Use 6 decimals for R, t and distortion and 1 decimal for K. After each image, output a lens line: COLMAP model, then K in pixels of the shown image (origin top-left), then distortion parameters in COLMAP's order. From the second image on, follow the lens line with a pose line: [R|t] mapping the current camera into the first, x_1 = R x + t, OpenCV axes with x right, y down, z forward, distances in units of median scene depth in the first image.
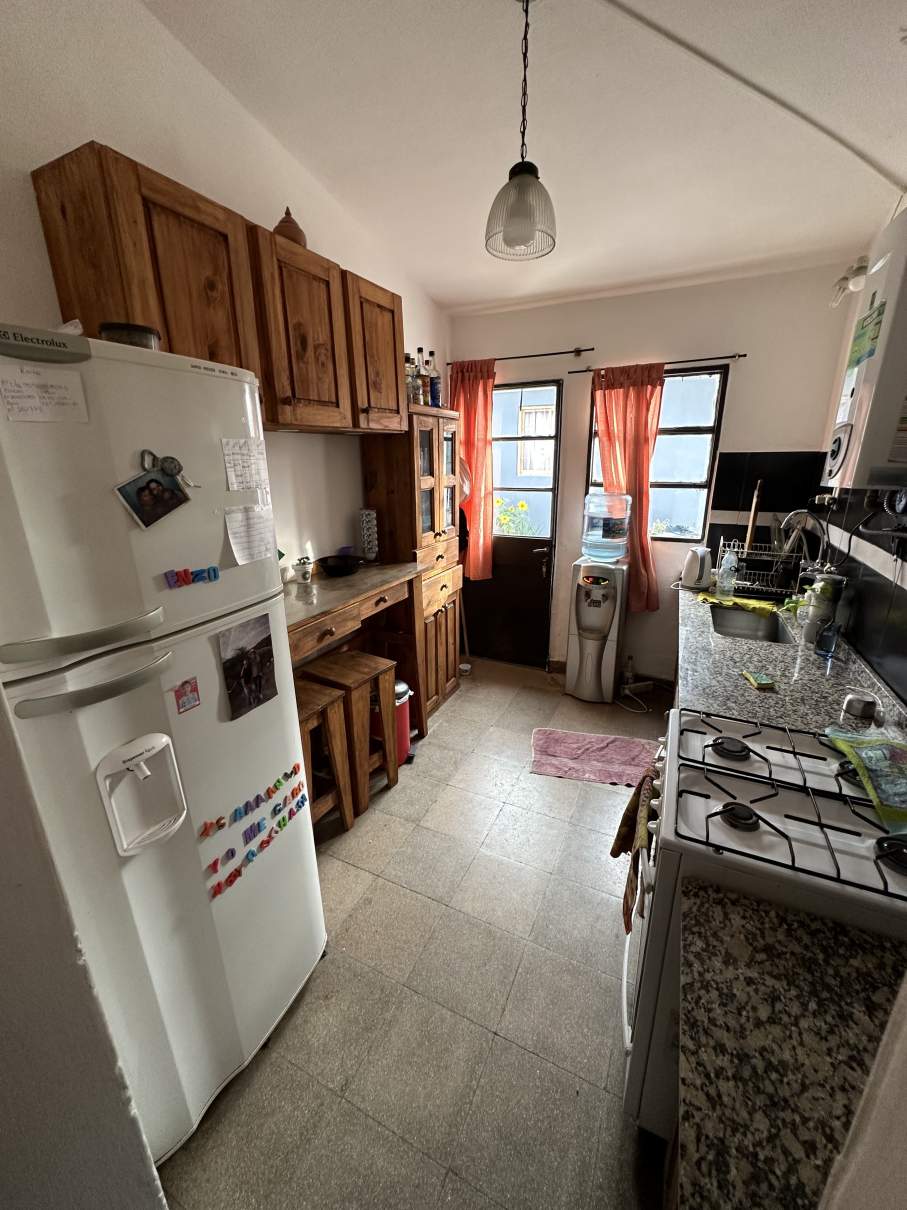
lens RADIAL K [[482.5, 0, 452.9], [0, 482.5, 604.1], [0, 0, 1]] dist [-0.003708, 0.000827]
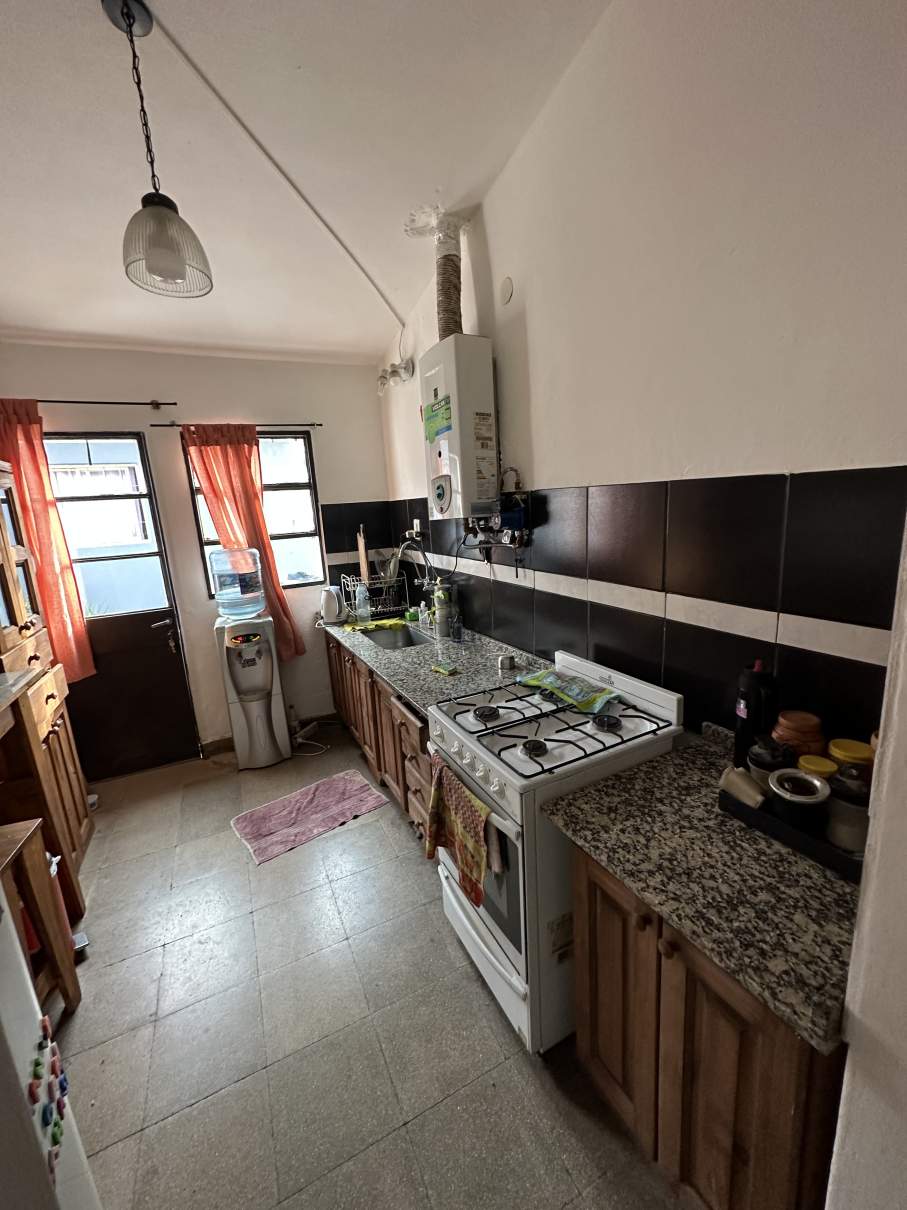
lens RADIAL K [[482.5, 0, 453.7], [0, 482.5, 603.7], [0, 0, 1]] dist [-0.003708, 0.000827]
pose [[0.618154, -0.186416, 0.763632, -0.173414], [0.281592, 0.959514, 0.006287, -0.005720], [-0.733888, 0.211147, 0.645621, 0.075895]]
